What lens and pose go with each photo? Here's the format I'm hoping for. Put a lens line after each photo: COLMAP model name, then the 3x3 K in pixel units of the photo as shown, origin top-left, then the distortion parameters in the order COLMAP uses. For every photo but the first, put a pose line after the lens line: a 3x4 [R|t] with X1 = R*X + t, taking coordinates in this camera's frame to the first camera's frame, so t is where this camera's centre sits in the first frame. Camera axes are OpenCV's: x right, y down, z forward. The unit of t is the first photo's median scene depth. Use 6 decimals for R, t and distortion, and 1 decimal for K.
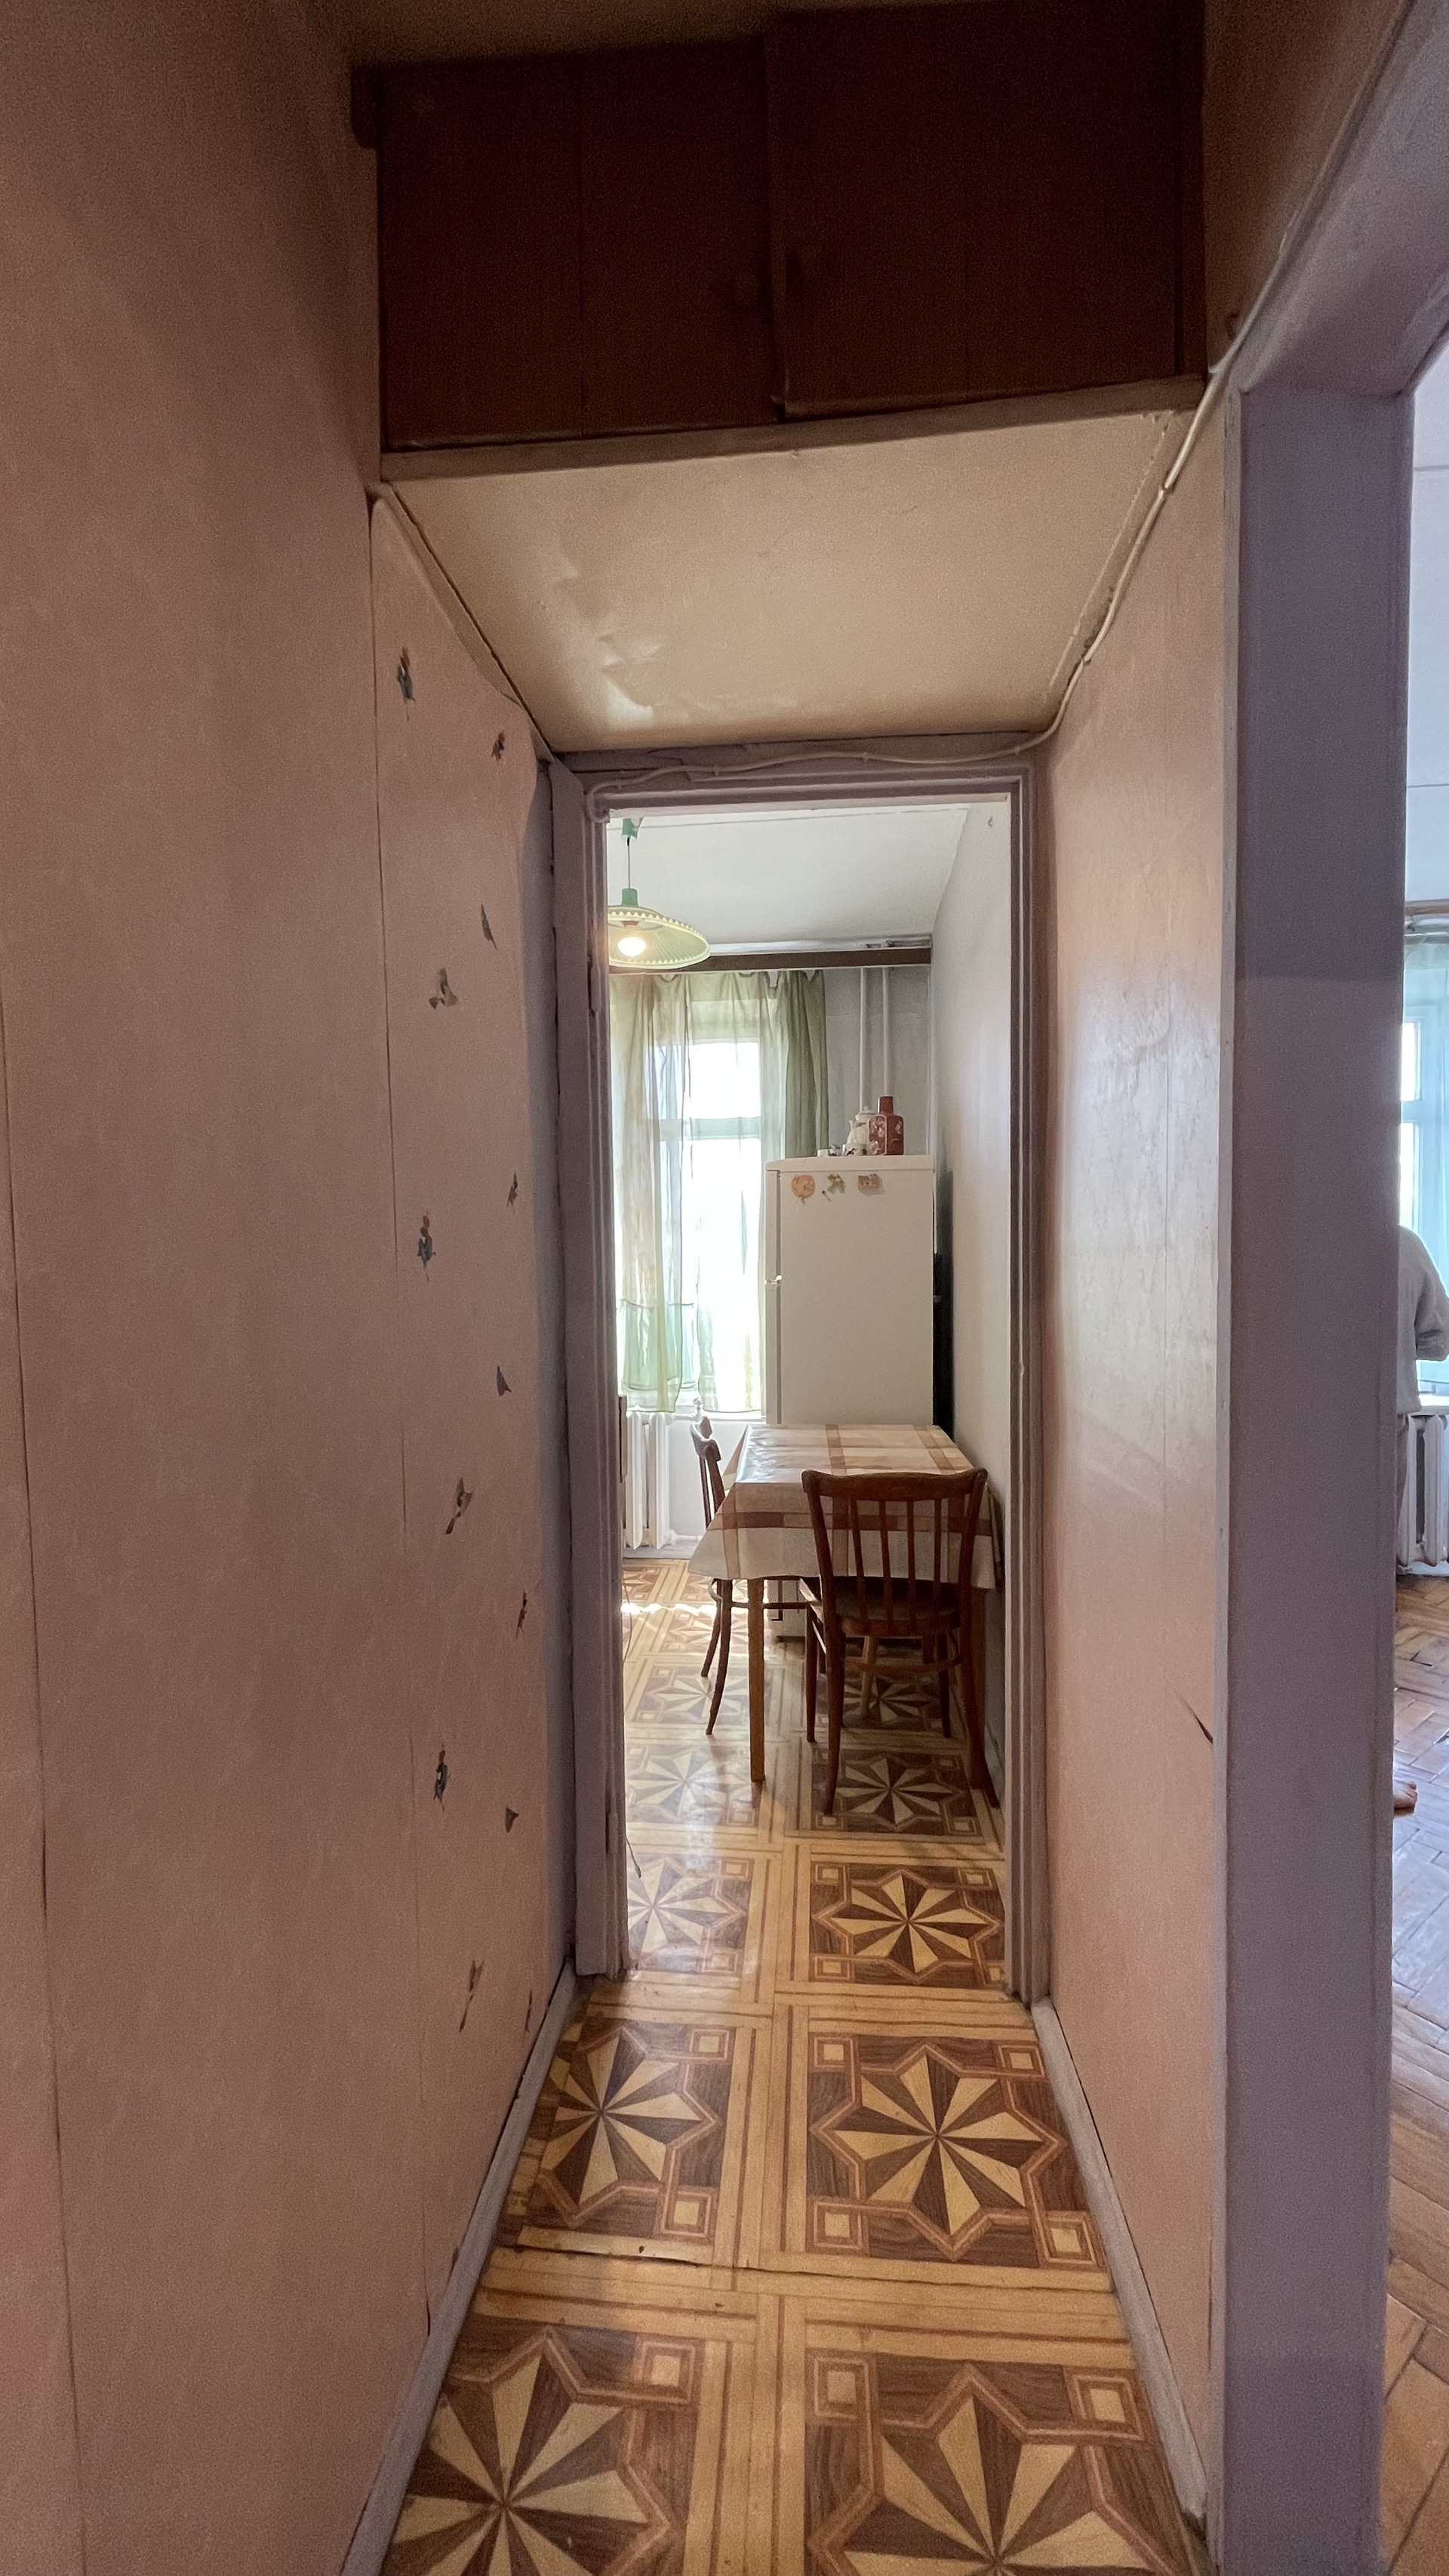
lens RADIAL K [[1022.9, 0, 724.5], [0, 1022.9, 1288.0], [0, 0, 1]] dist [-0.000161, 0.000001]
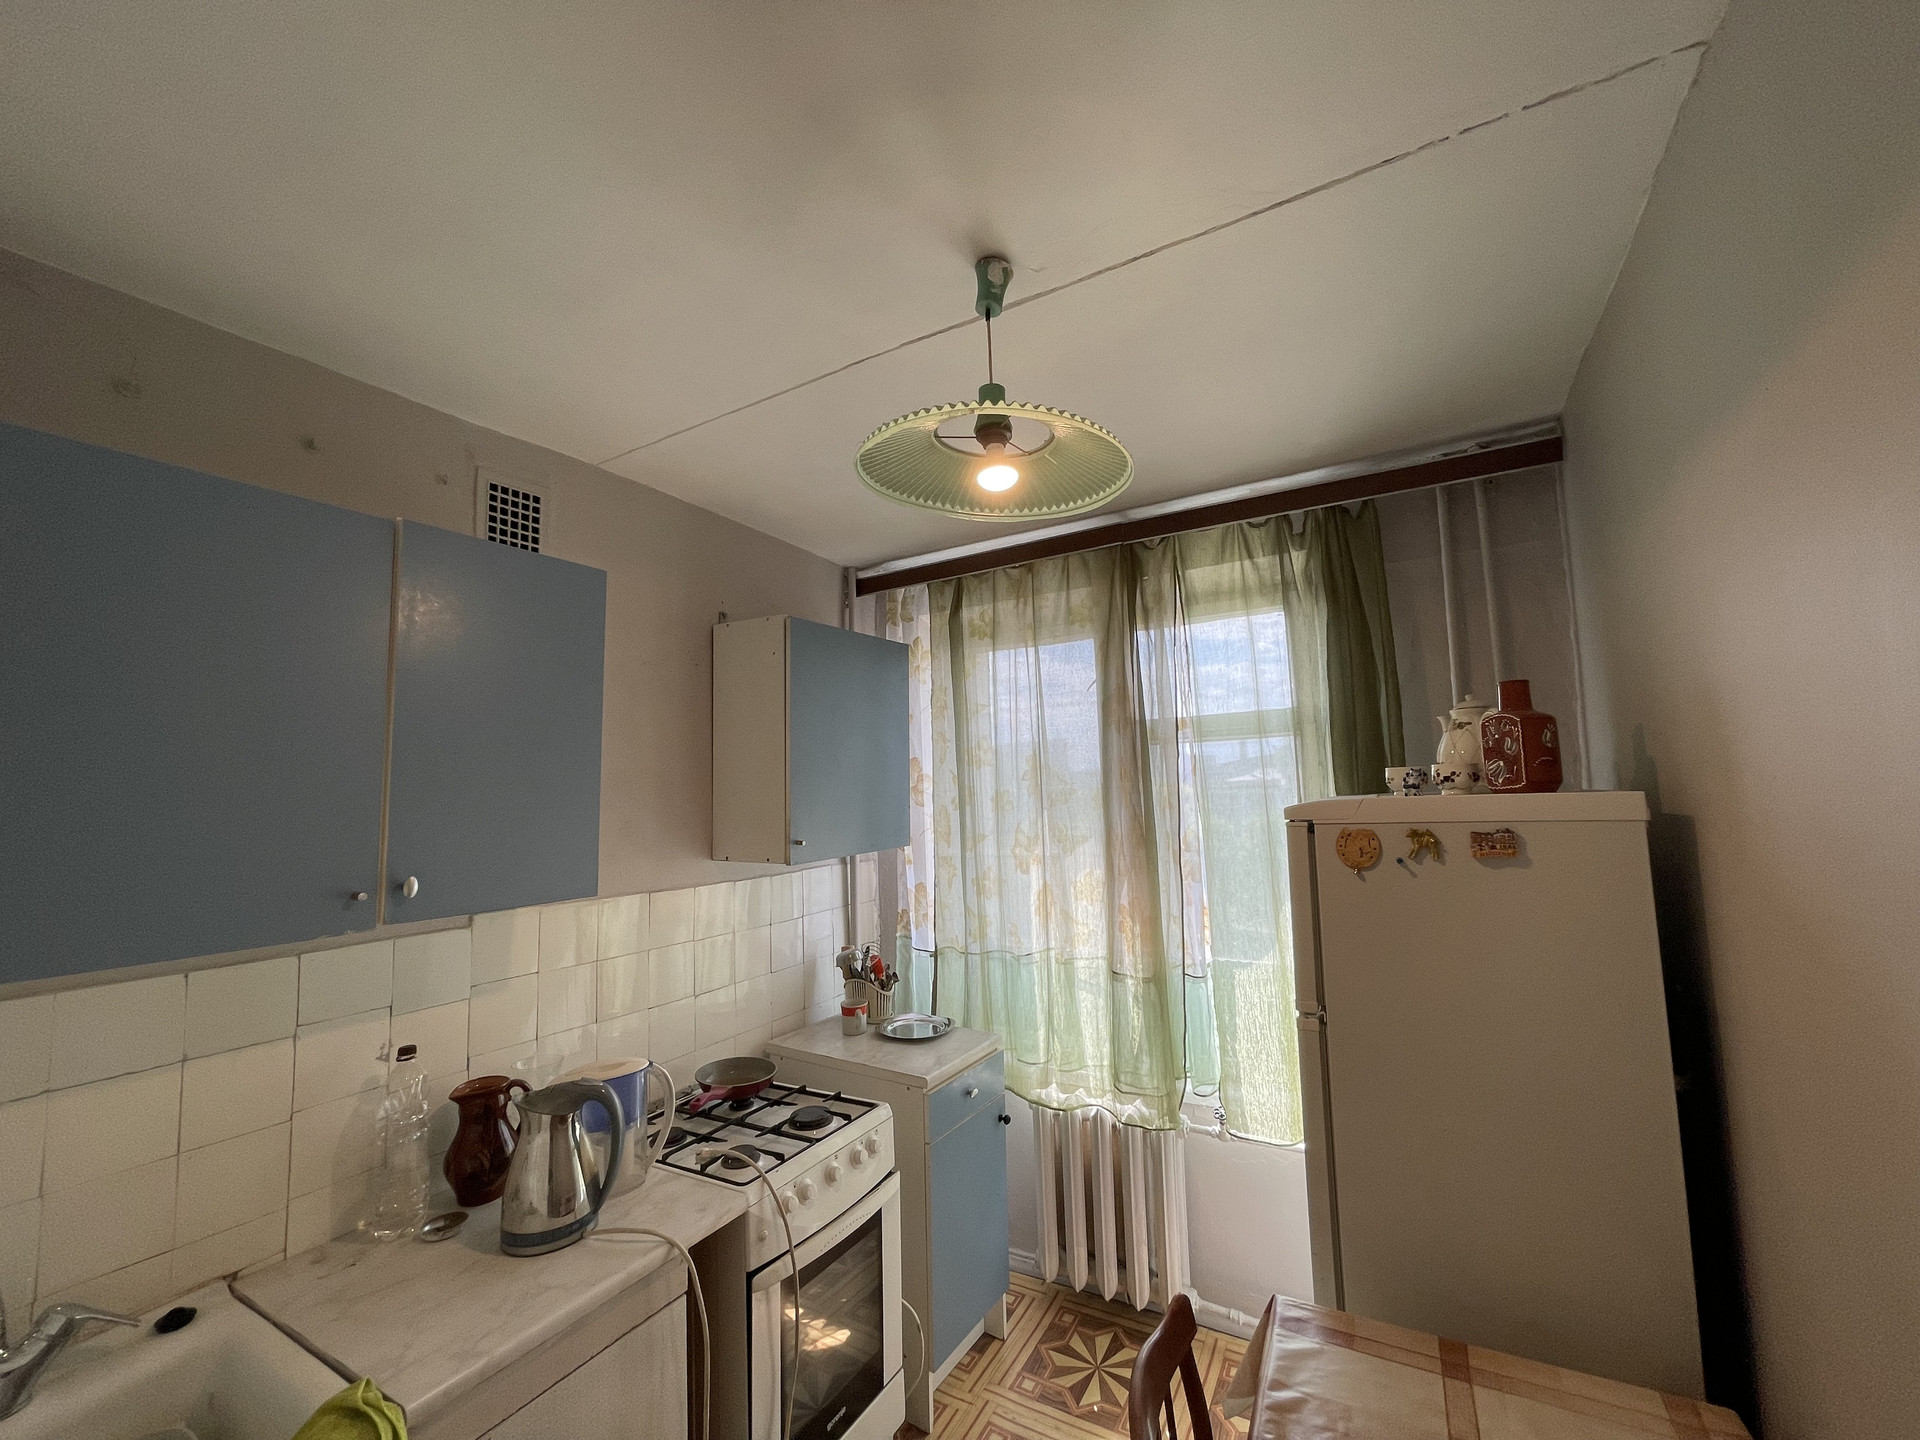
lens RADIAL K [[766.5, 0, 956.8], [0, 766.5, 723.0], [0, 0, 1]] dist [-0.008157, 0.000393]
pose [[0.910514, -0.054689, -0.409847, 0.049068], [0.006744, 0.993047, -0.117526, -0.115353], [0.413424, 0.104245, 0.904552, 0.490471]]
